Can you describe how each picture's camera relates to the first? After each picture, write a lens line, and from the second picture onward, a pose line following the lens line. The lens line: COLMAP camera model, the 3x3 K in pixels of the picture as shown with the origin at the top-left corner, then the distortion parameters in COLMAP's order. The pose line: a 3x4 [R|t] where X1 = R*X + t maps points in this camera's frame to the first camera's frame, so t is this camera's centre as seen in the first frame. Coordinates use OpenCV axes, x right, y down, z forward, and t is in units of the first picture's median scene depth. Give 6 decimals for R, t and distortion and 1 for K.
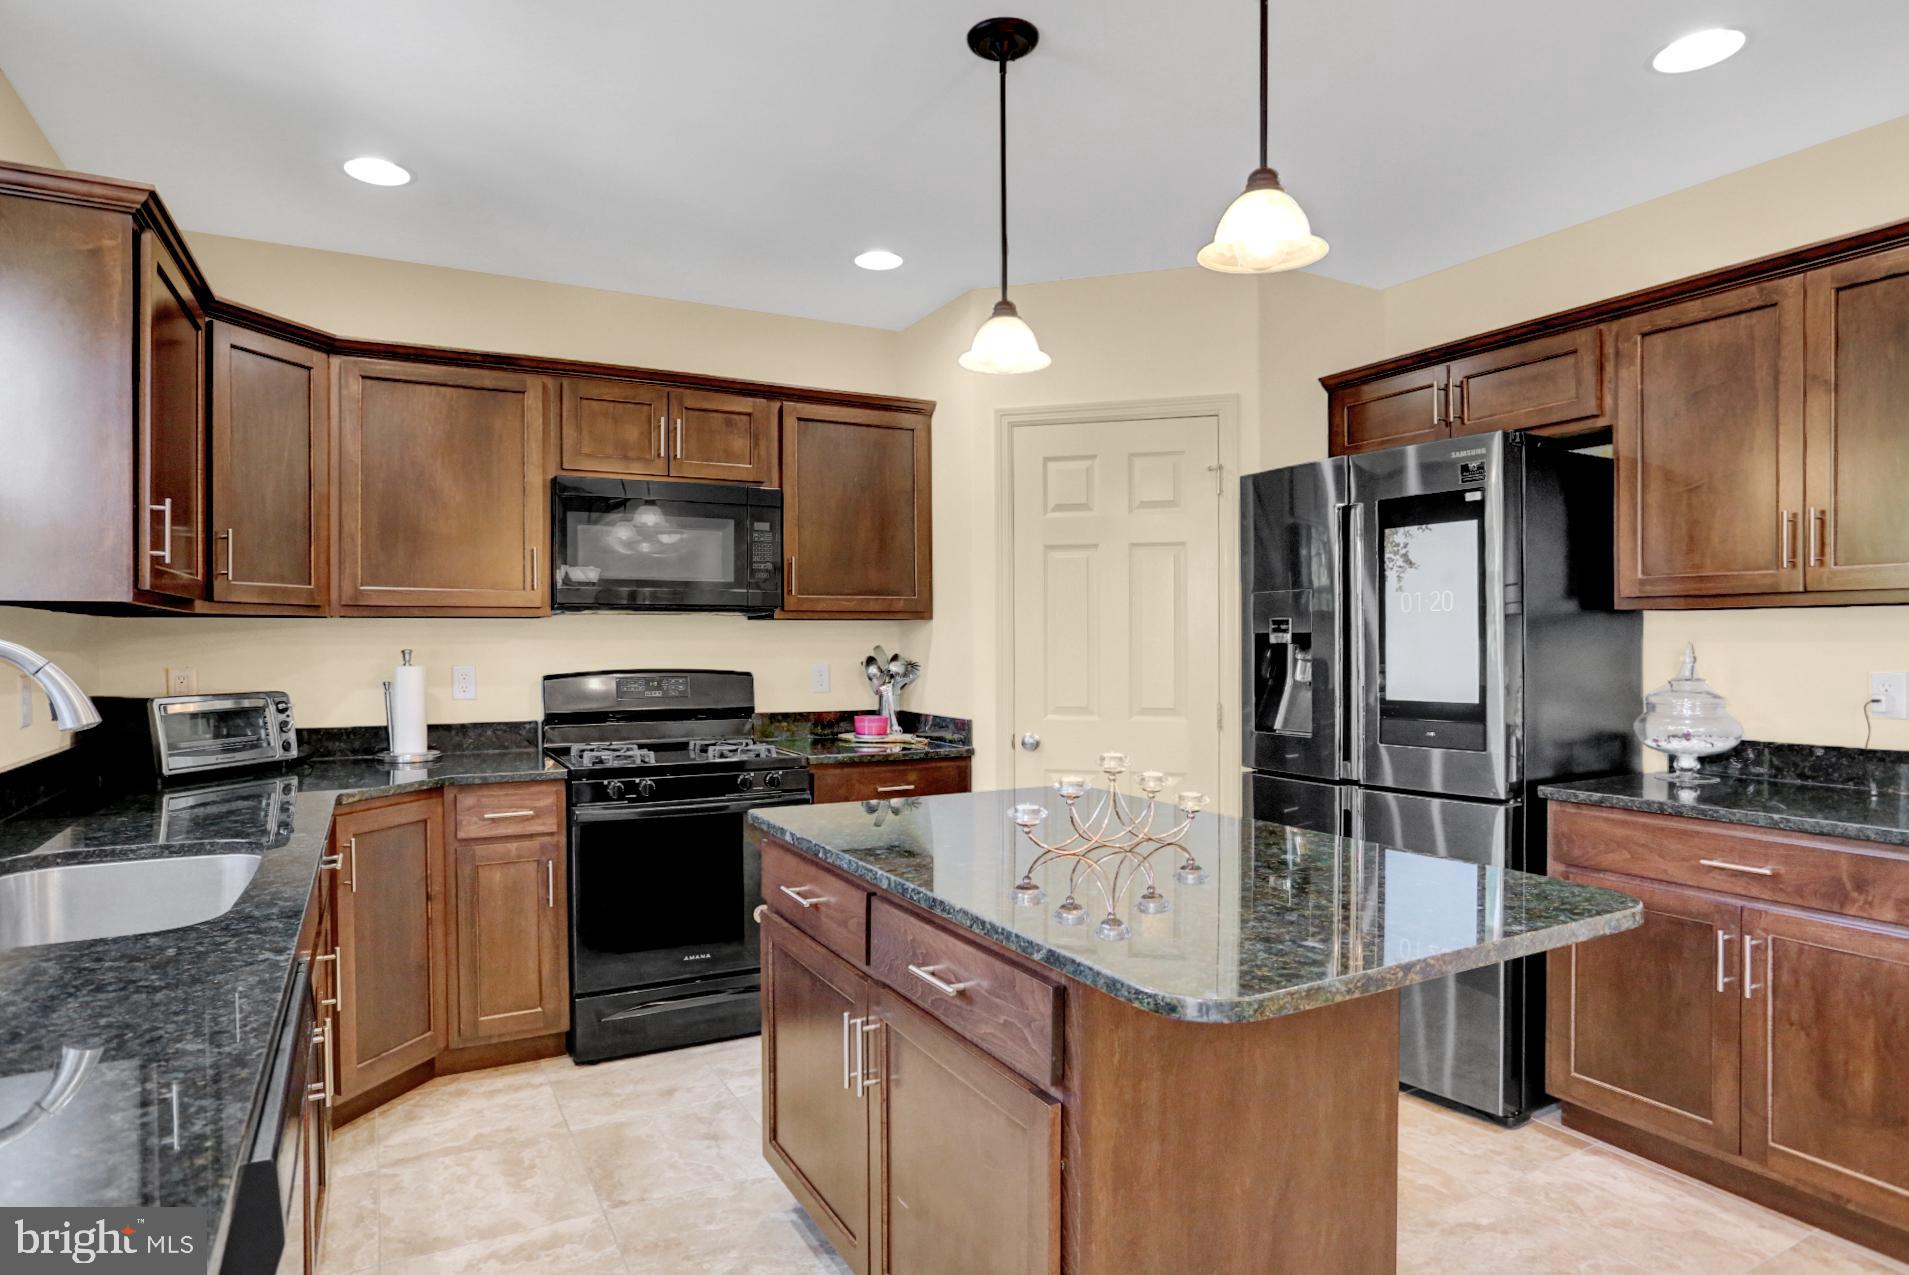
lens RADIAL K [[1083.6, 0, 945.1], [0, 1083.6, 635.9], [0, 0, 1]] dist [-0.067480, 0.039320]
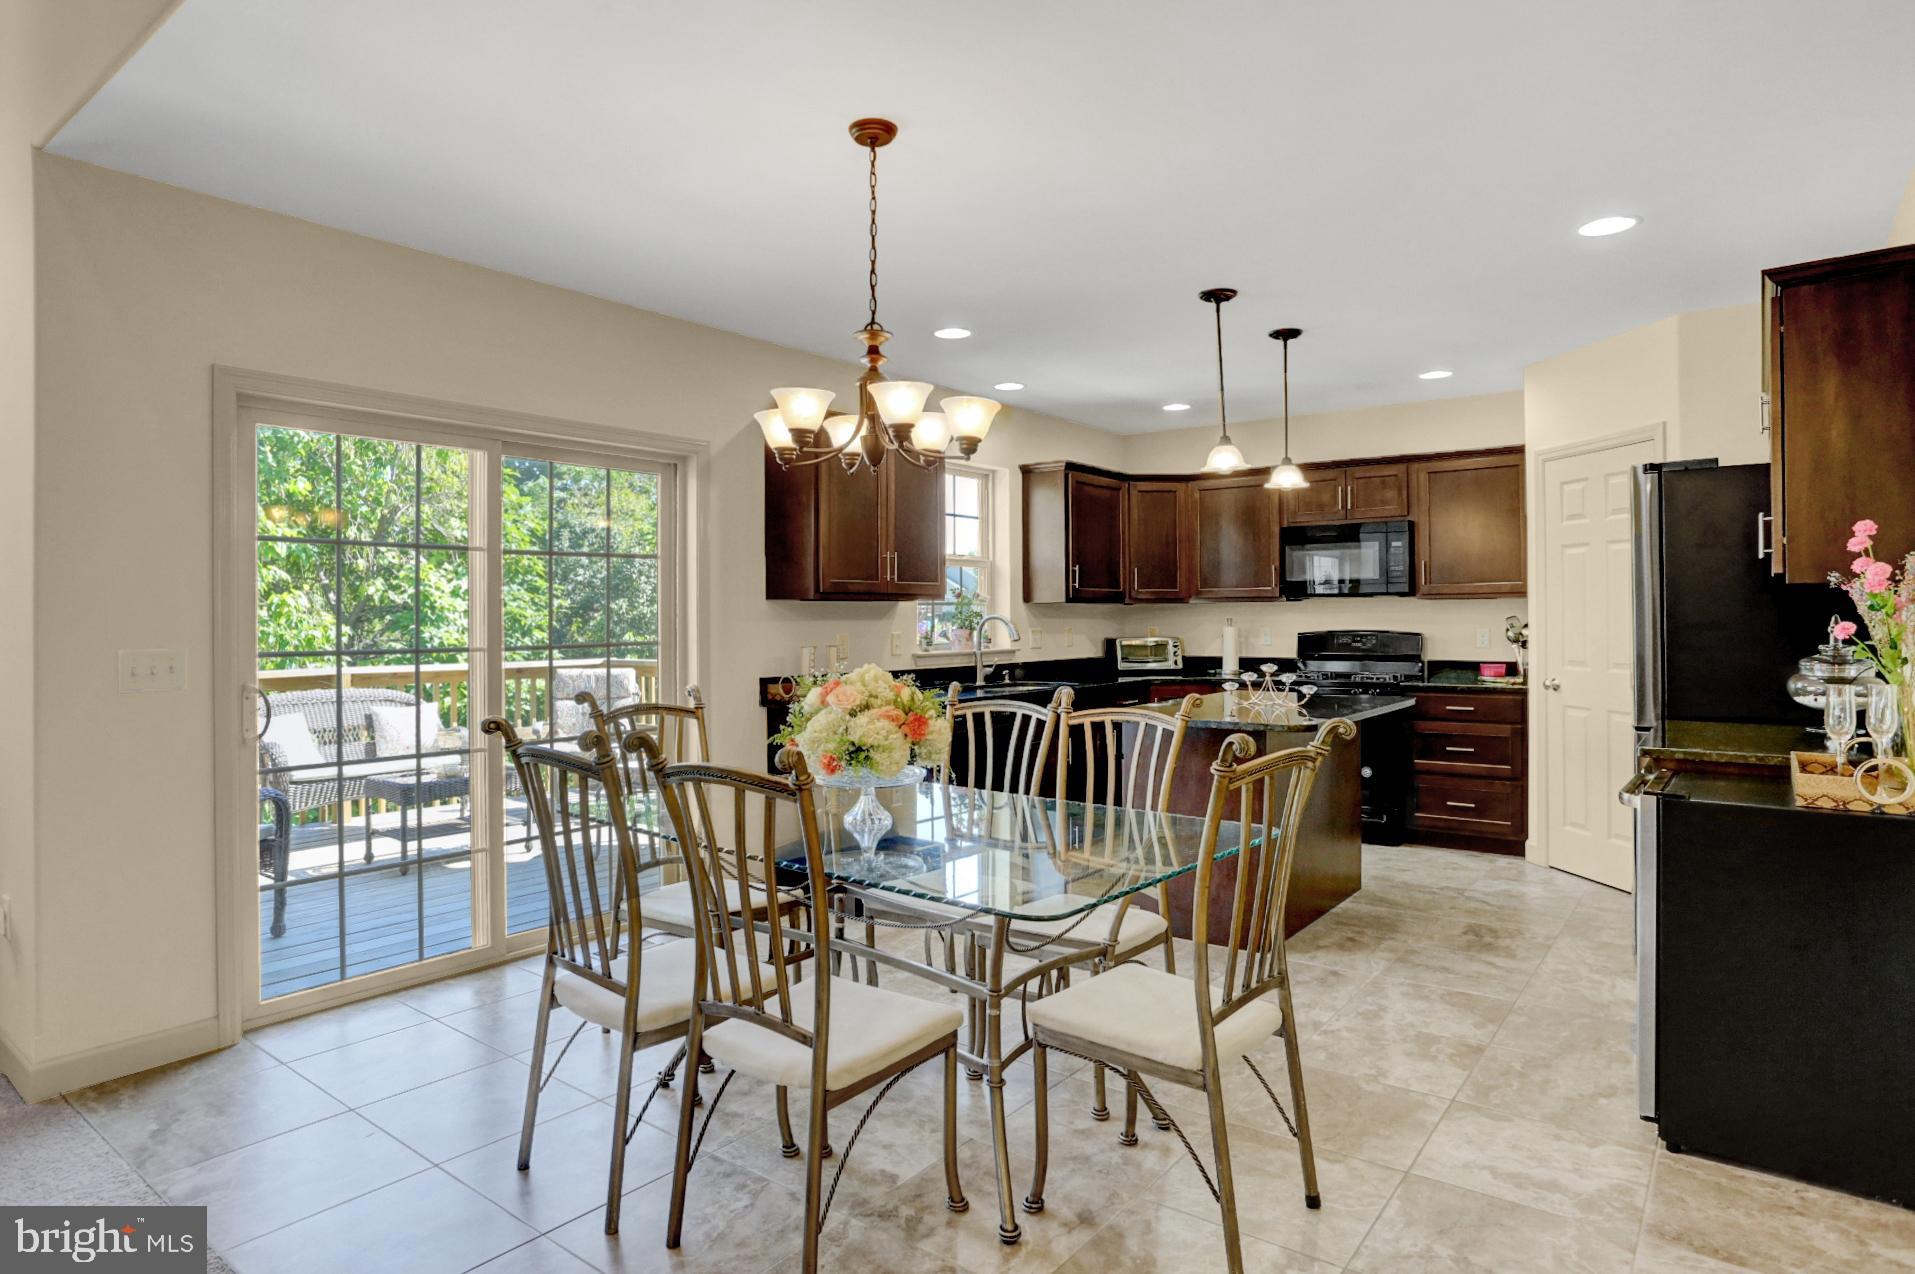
lens RADIAL K [[1066.0, 0, 934.9], [0, 1066.0, 604.0], [0, 0, 1]] dist [-0.064785, 0.037098]
pose [[0.398107, -0.010229, -0.917282, 1.037512], [0.010157, 0.999926, -0.006743, -0.006599], [0.917283, -0.006632, 0.398181, -0.289516]]
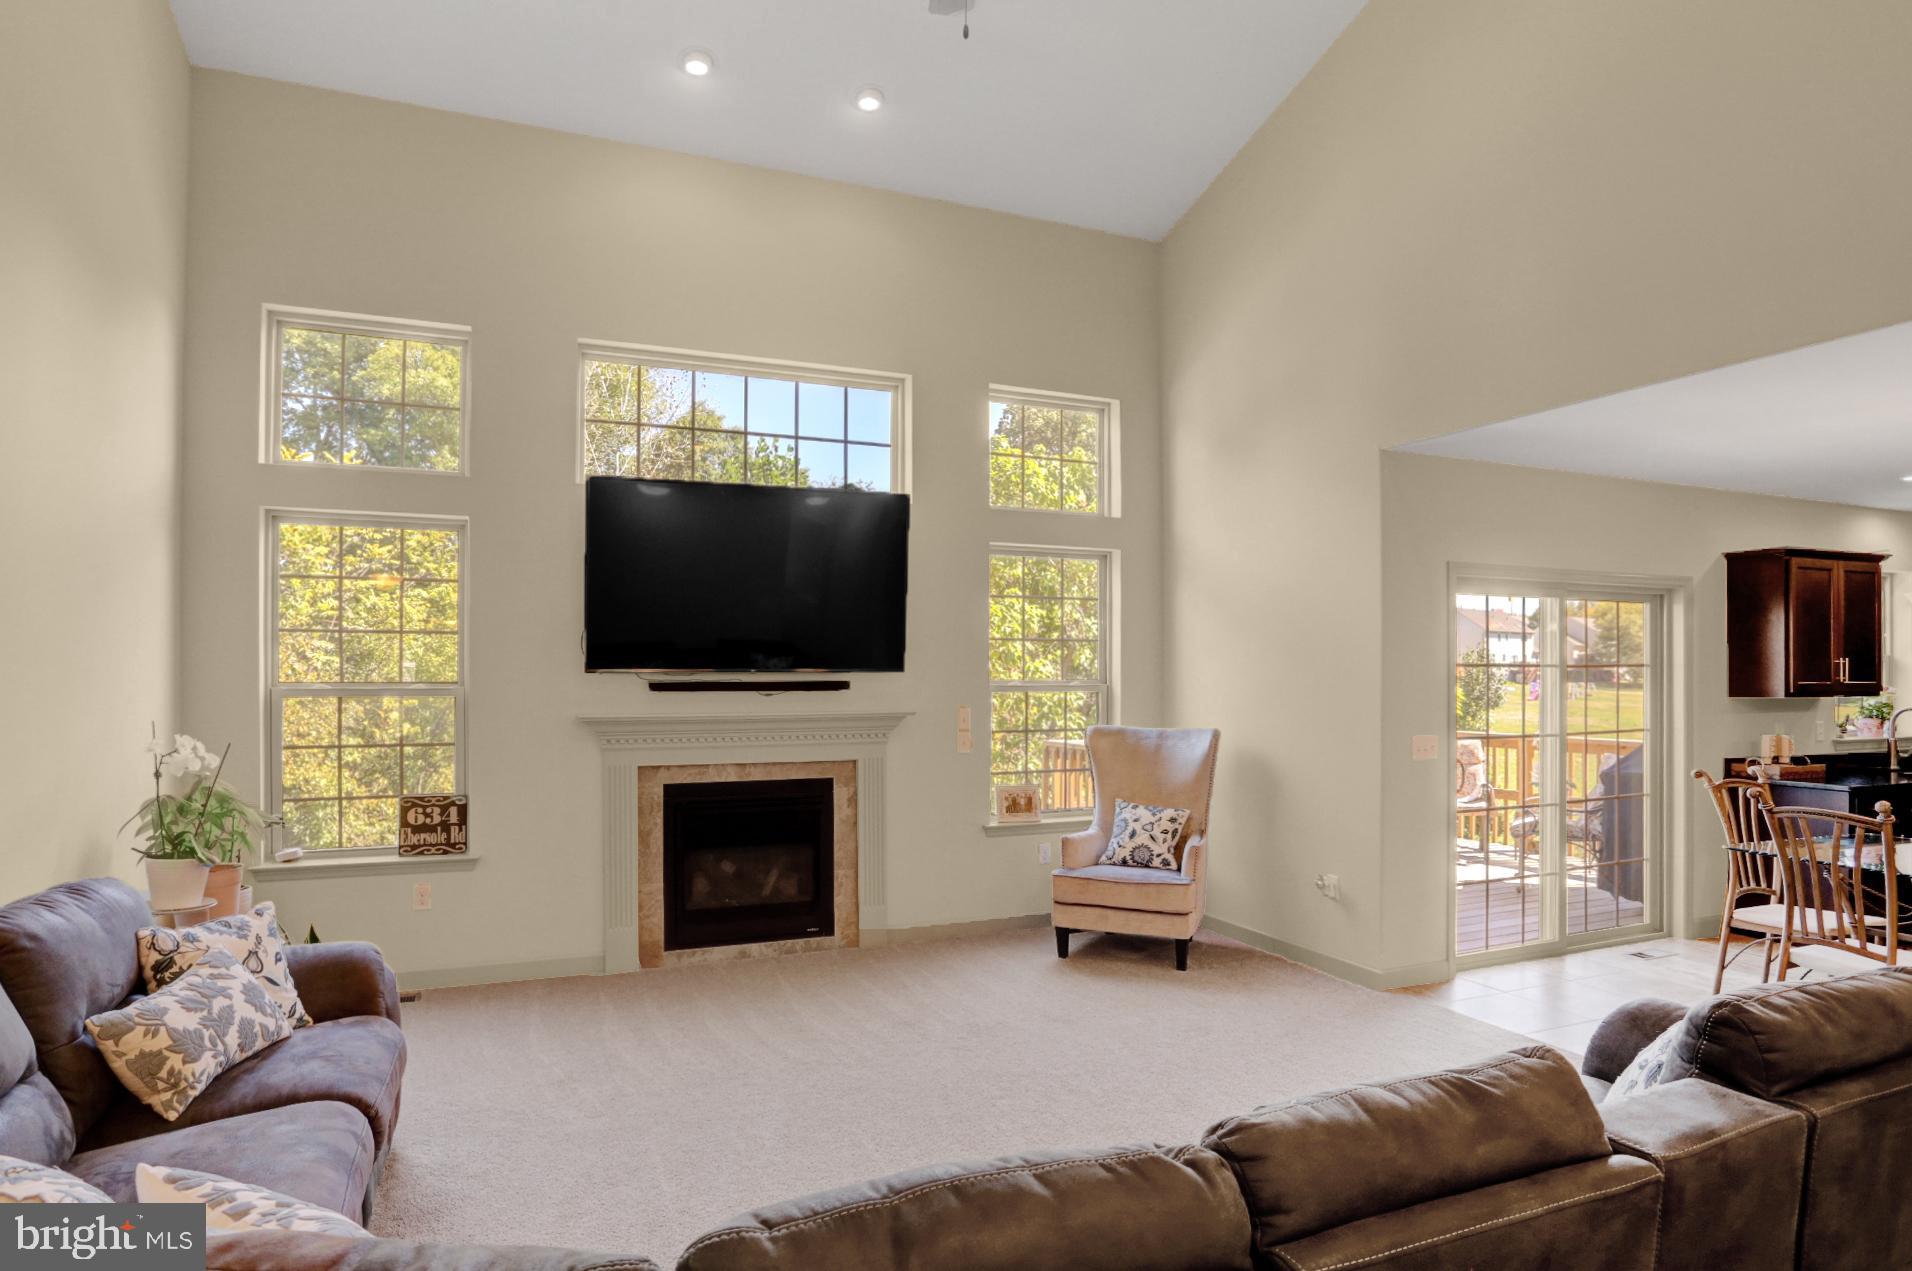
lens RADIAL K [[1081.5, 0, 954.7], [0, 1081.5, 673.9], [0, 0, 1]] dist [-0.070225, 0.038504]
pose [[-0.080445, 0.000195, -0.996759, 1.485510], [0.006022, 0.999982, -0.000291, -0.064700], [0.996741, -0.006025, -0.080444, -1.031207]]
